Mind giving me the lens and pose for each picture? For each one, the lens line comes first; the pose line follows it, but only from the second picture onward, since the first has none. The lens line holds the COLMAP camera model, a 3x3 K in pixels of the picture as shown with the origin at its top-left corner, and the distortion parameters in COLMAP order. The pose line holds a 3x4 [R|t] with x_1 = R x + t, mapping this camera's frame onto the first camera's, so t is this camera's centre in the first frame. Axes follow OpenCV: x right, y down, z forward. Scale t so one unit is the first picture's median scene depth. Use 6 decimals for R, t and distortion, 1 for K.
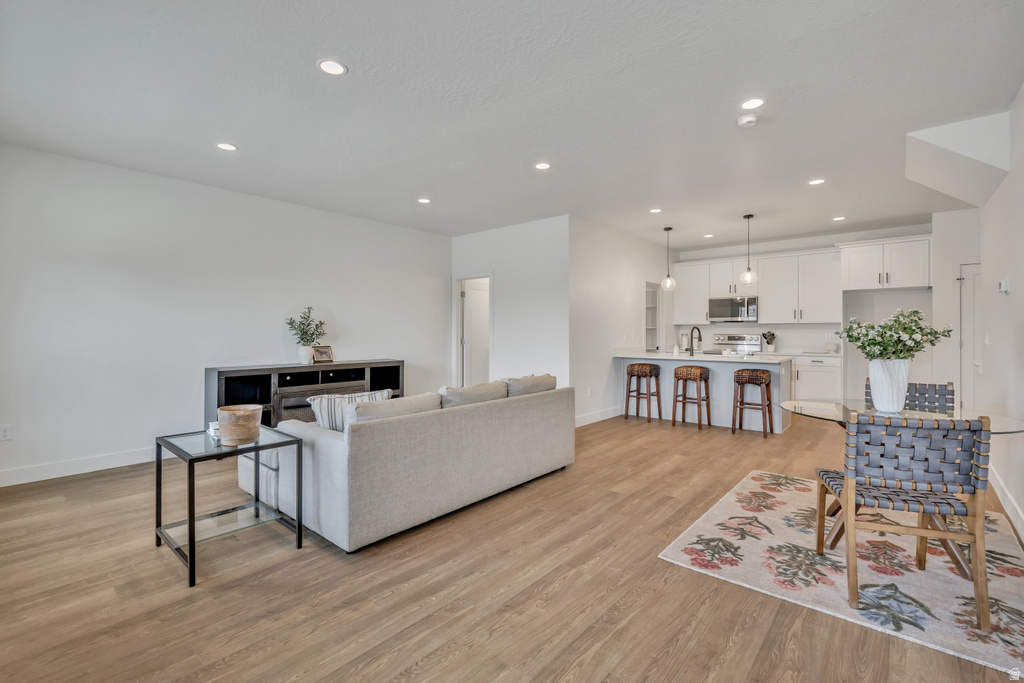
lens RADIAL K [[458.2, 0, 507.3], [0, 458.2, 333.5], [0, 0, 1]] dist [-0.001981, -0.000122]
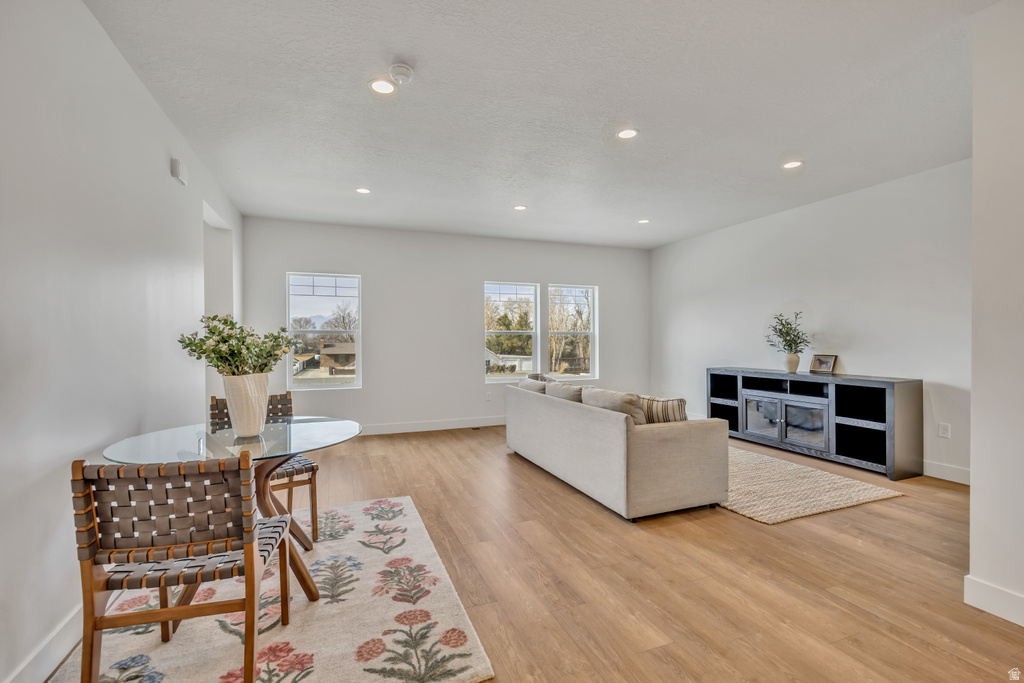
lens RADIAL K [[454.5, 0, 512.0], [0, 454.5, 341.5], [0, 0, 1]] dist [-0.005187, -0.000353]
pose [[-0.461349, 0.005957, -0.887199, 1.042144], [0.001088, 0.999981, 0.006148, -0.006799], [0.887218, 0.001871, -0.461347, 1.401763]]
